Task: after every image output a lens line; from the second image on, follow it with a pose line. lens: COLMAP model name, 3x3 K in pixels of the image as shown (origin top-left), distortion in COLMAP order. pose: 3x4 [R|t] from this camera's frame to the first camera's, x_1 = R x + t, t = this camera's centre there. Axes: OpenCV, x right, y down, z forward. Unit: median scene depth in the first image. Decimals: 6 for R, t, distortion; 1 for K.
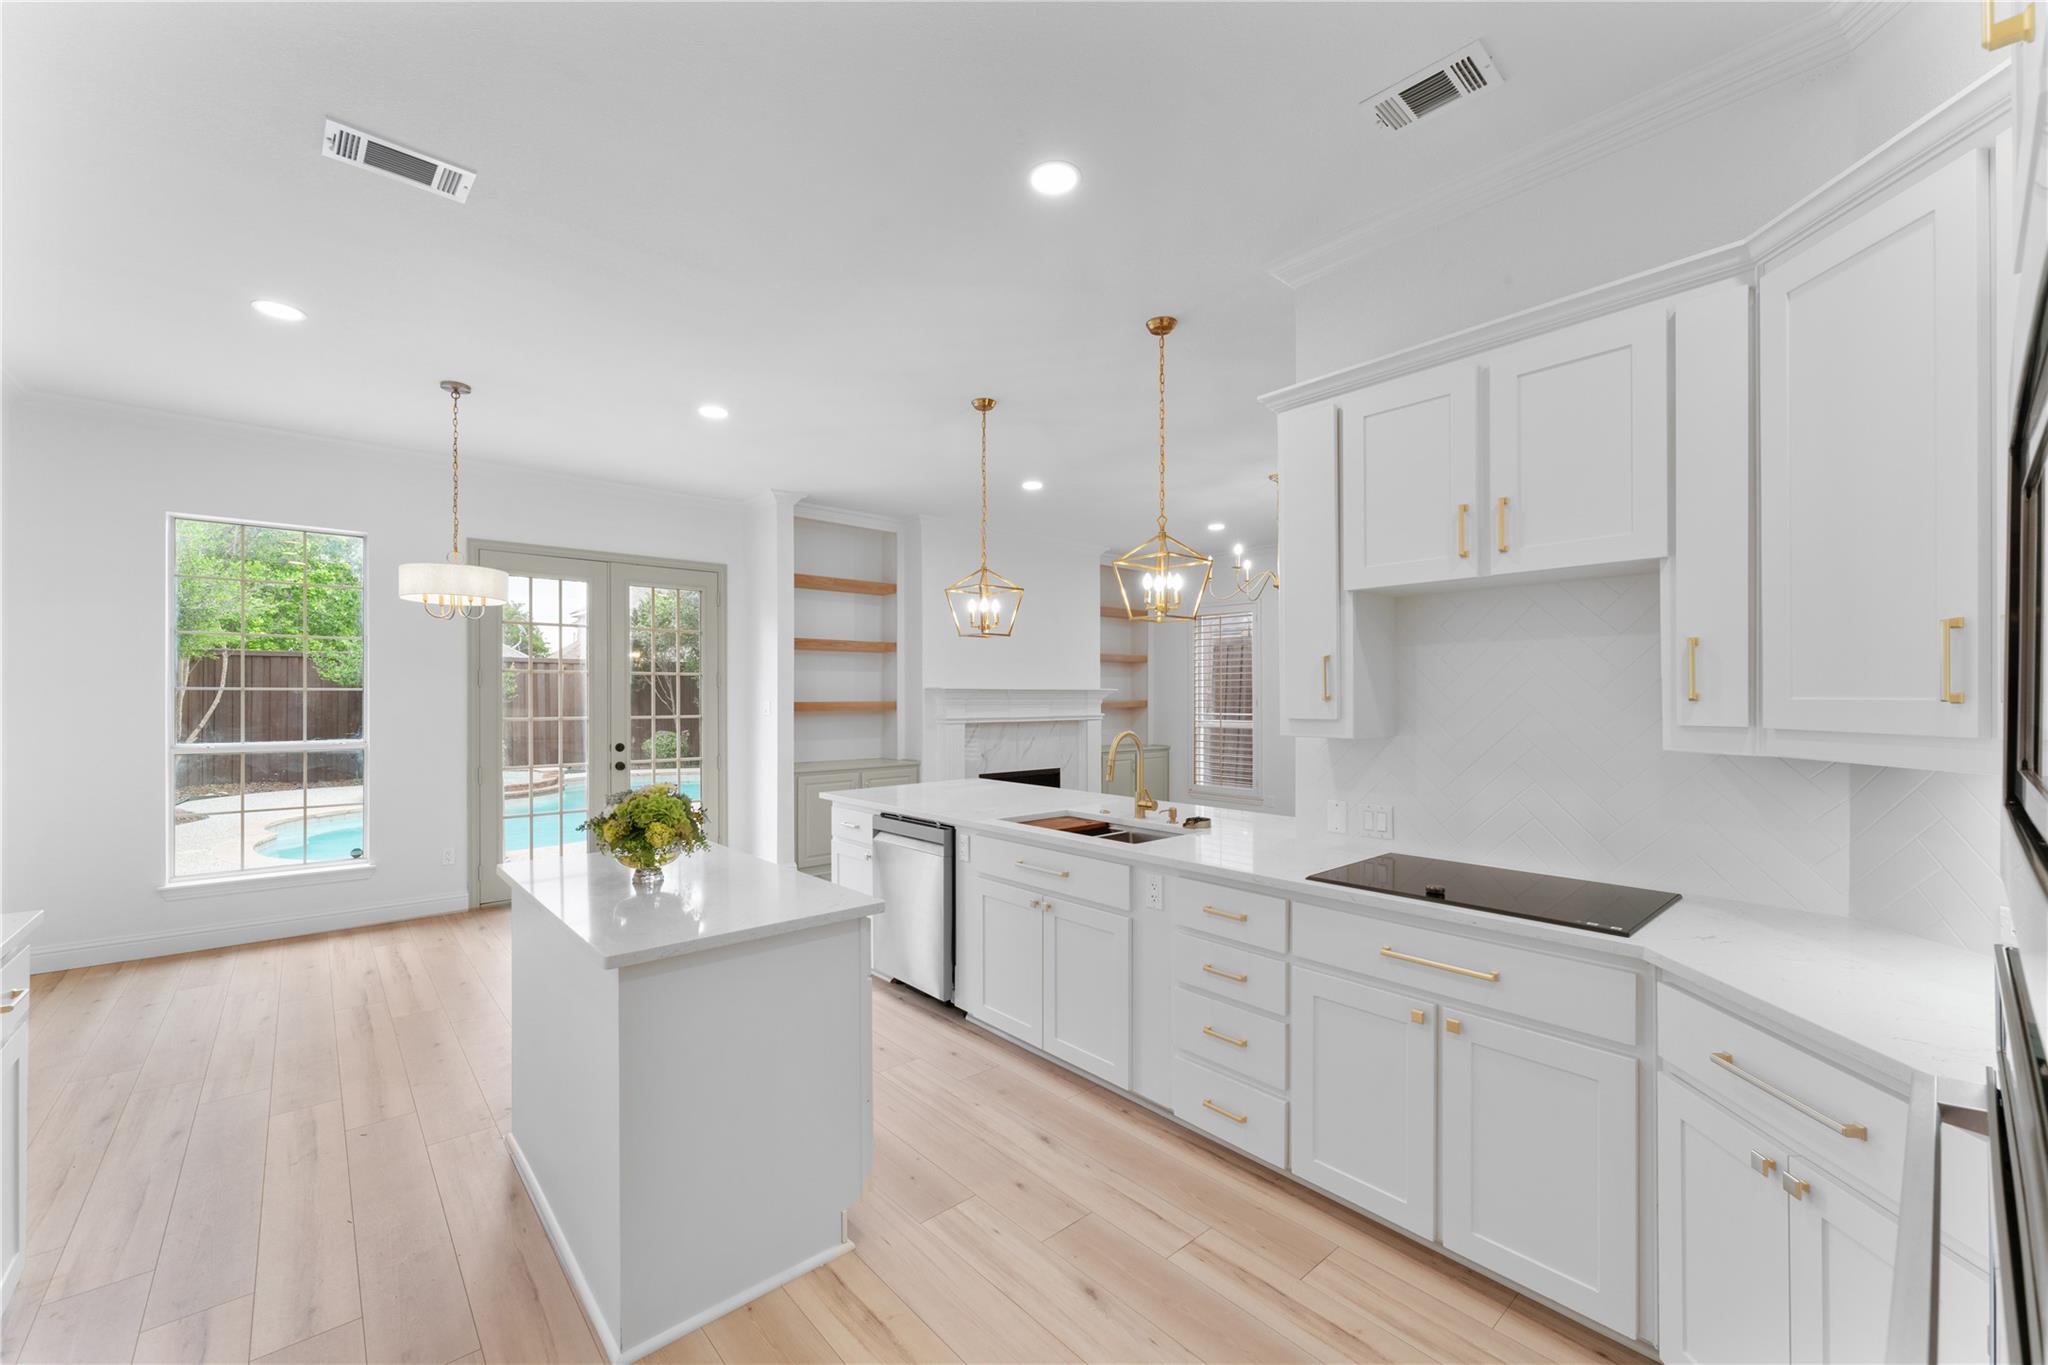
lens RADIAL K [[816.8, 0, 1024.1], [0, 816.8, 696.0], [0, 0, 1]] dist [-0.000274, -0.000007]
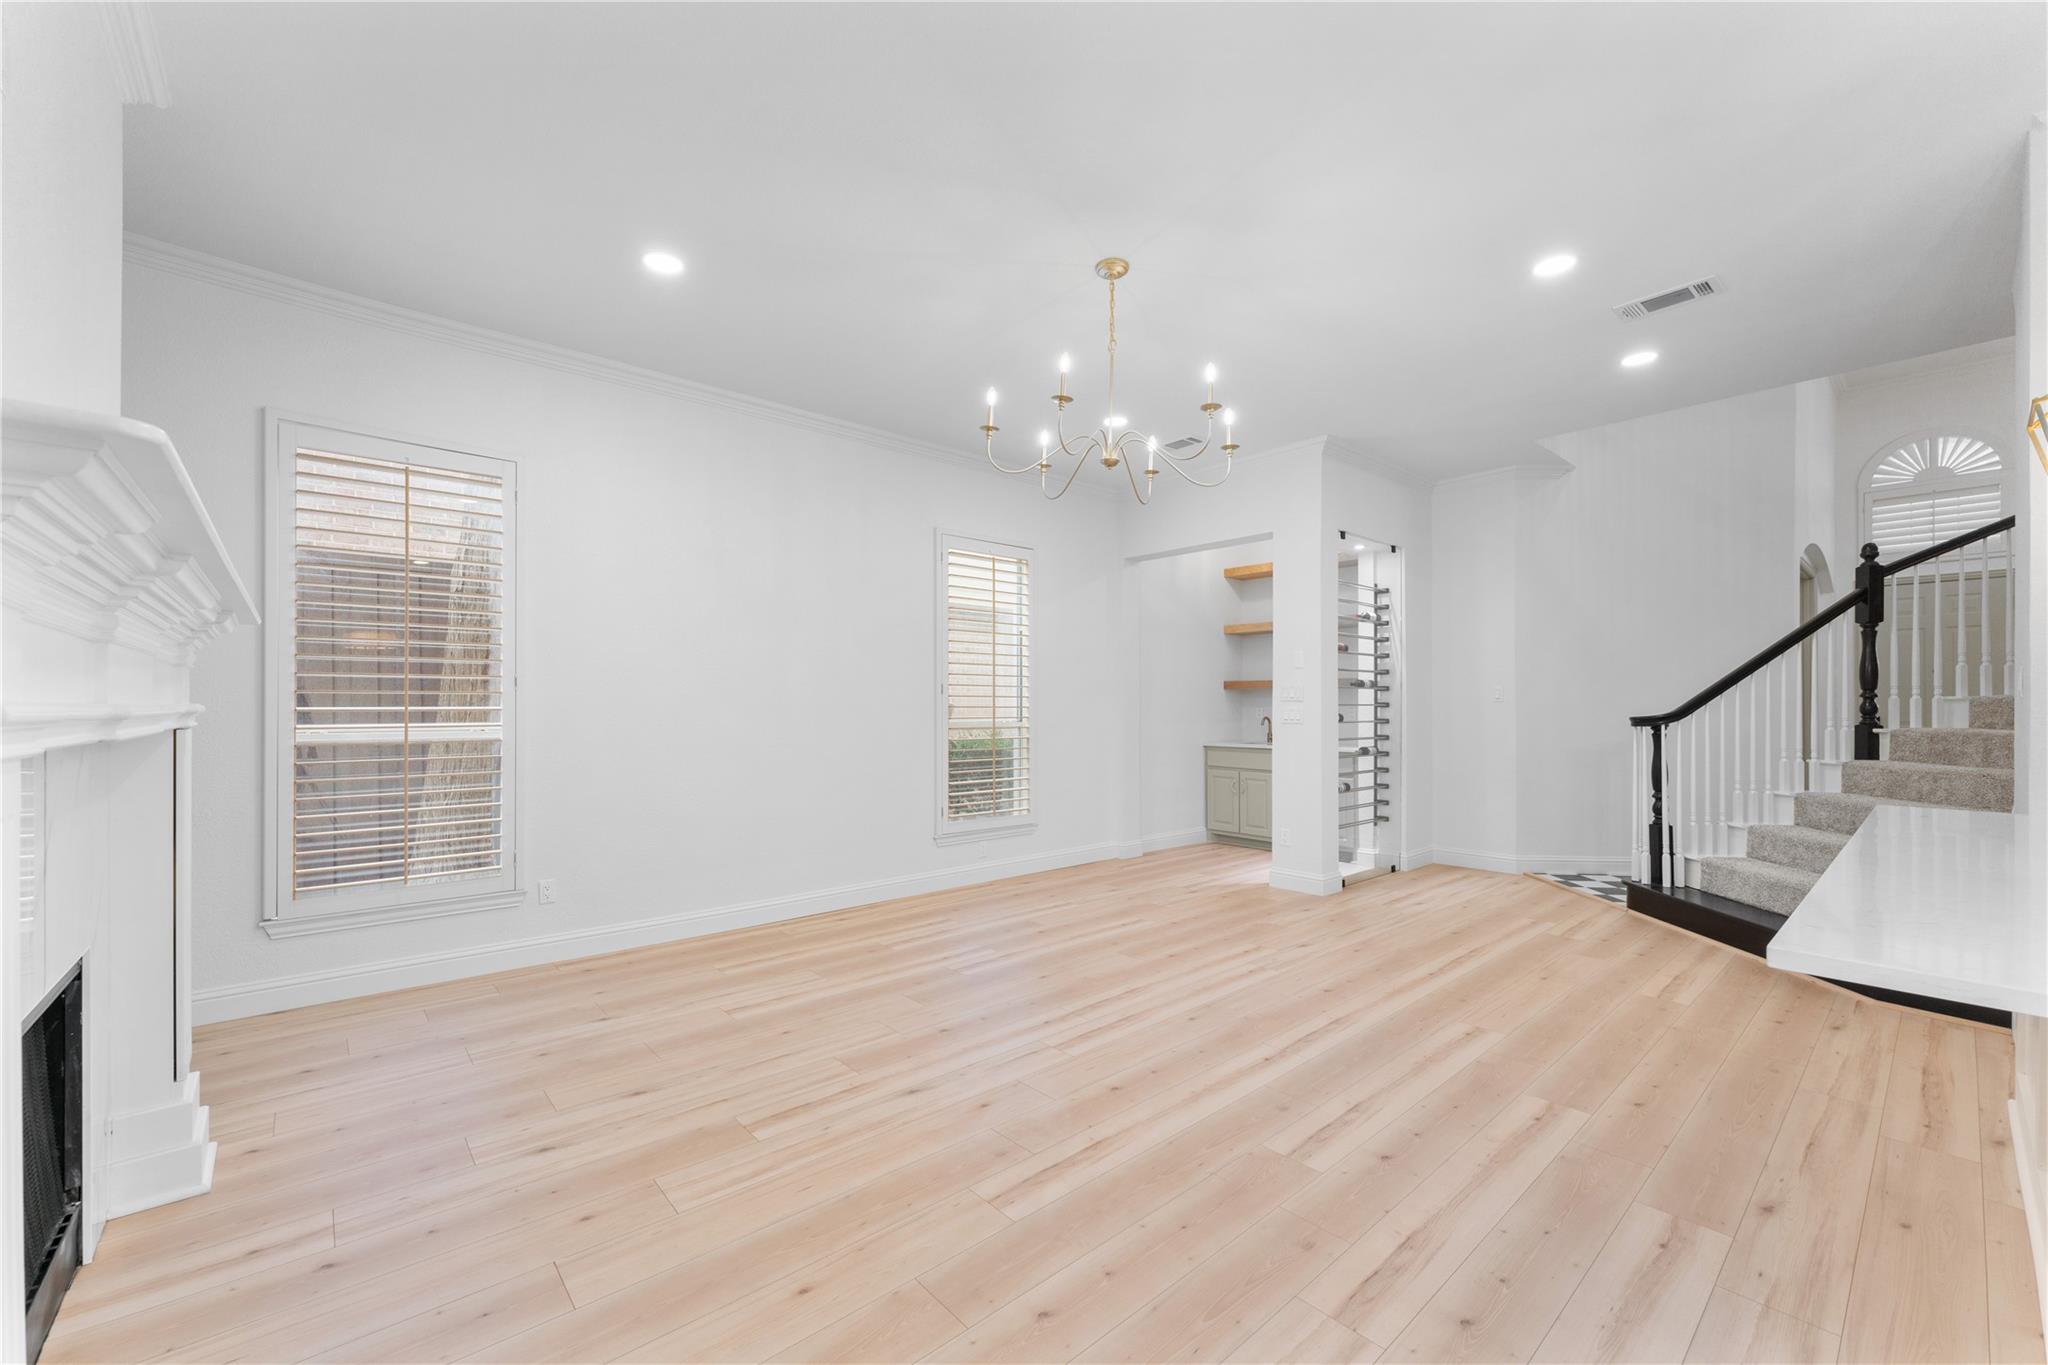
lens RADIAL K [[818.1, 0, 1018.0], [0, 818.1, 701.1], [0, 0, 1]] dist [0.000727, 0.000029]
pose [[0.001966, 0.004858, 0.999986, -0.239119], [-0.000913, 0.999988, -0.004857, 0.030095], [-0.999998, -0.000904, 0.001970, 1.023714]]
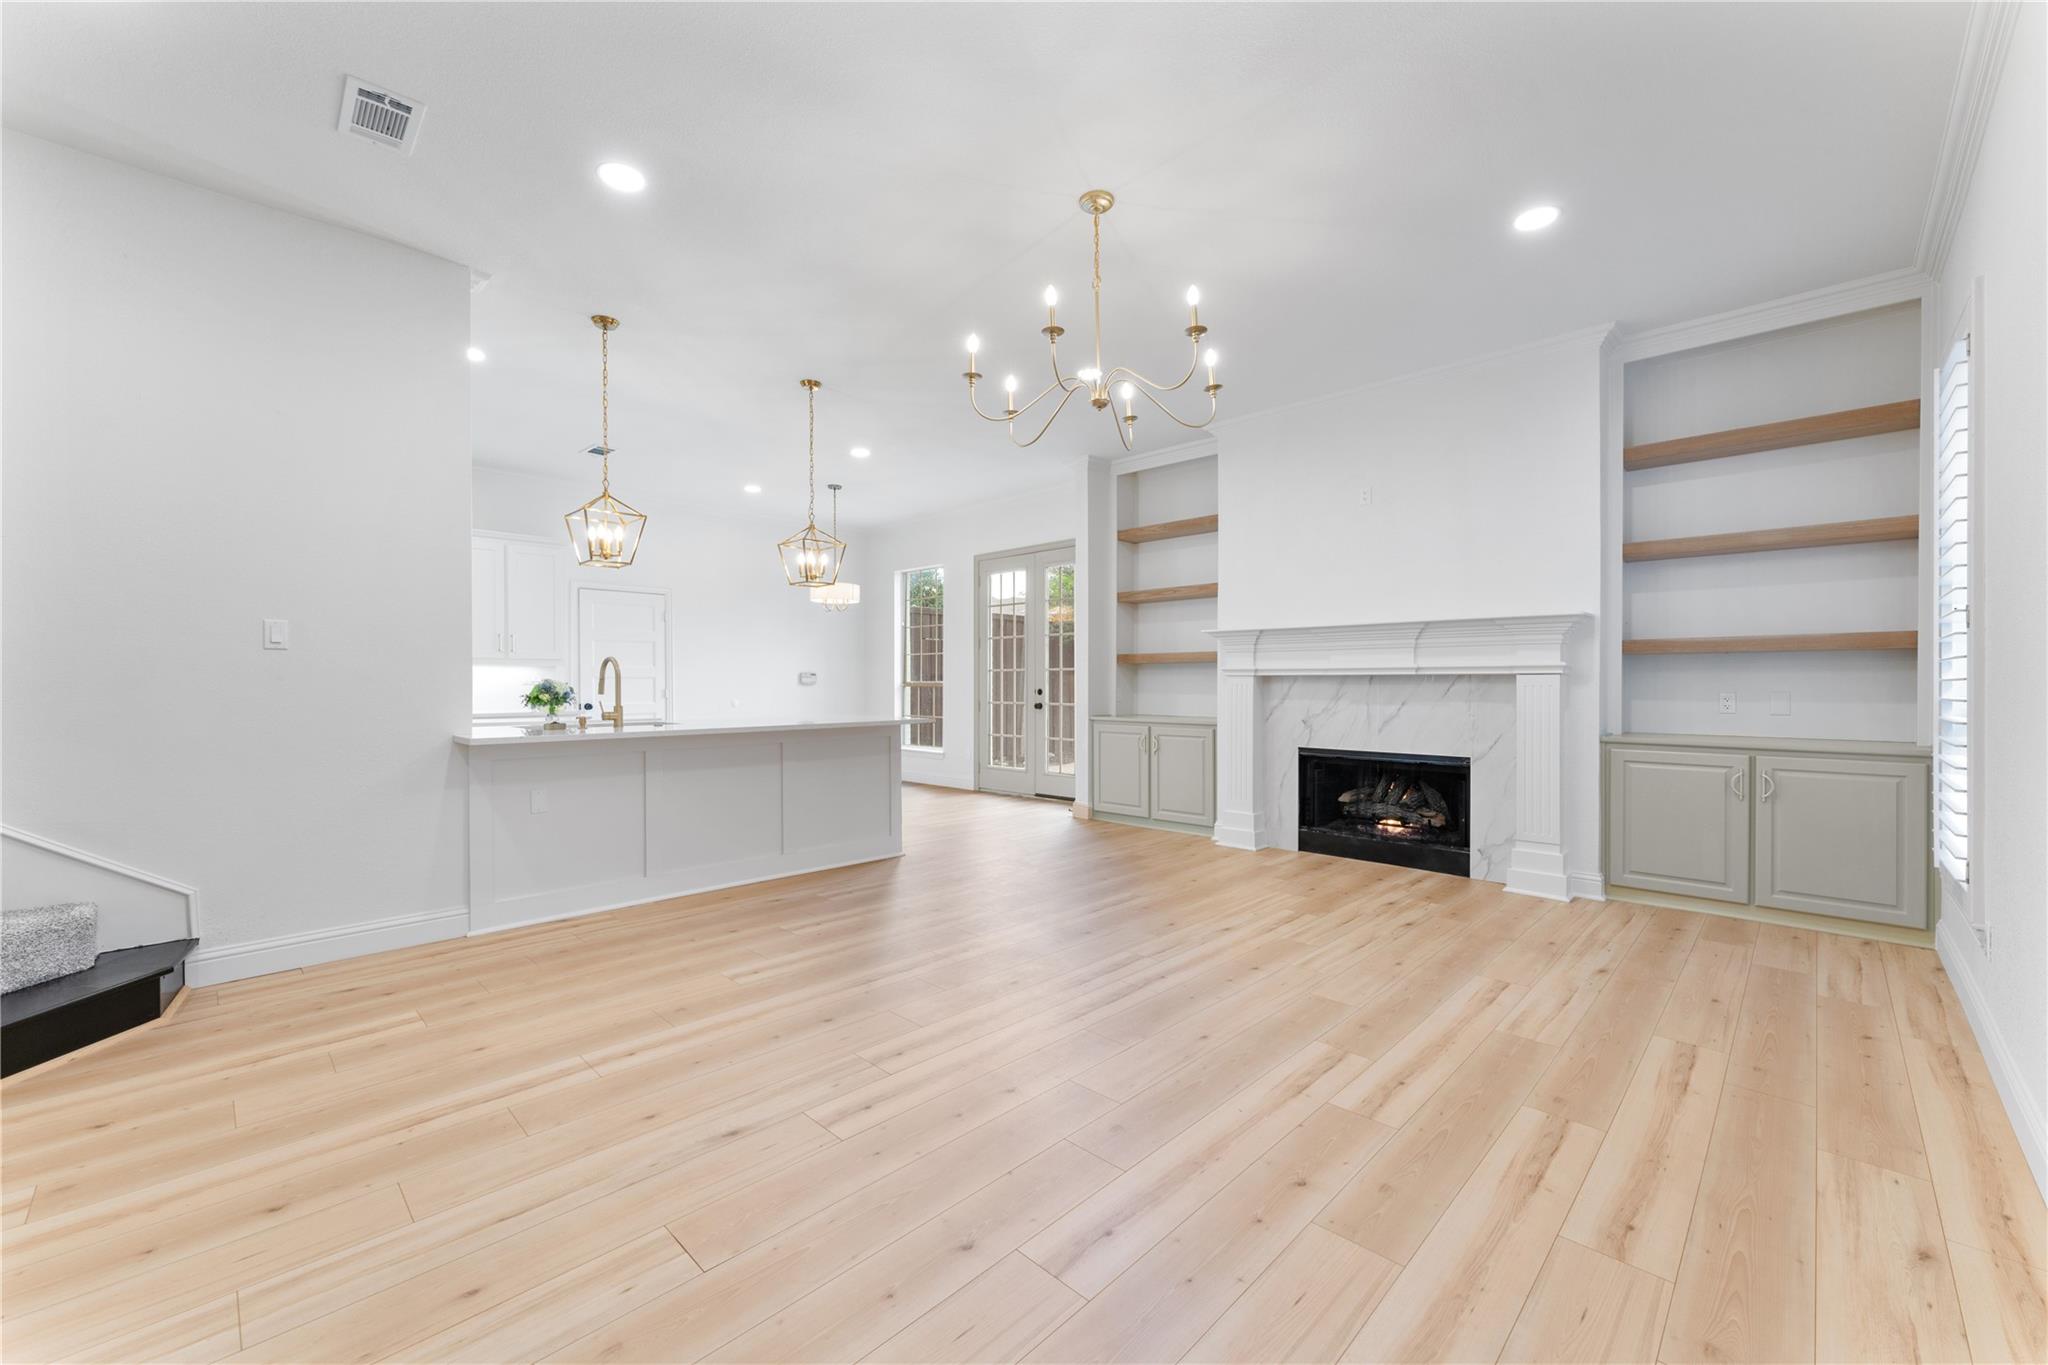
lens RADIAL K [[812.3, 0, 1014.7], [0, 812.3, 686.4], [0, 0, 1]] dist [0.000514, 0.000072]
pose [[0.073641, 0.005143, -0.997272, 0.809967], [0.000575, 0.999986, 0.005200, 0.047485], [0.997285, -0.000957, 0.073637, 0.872745]]
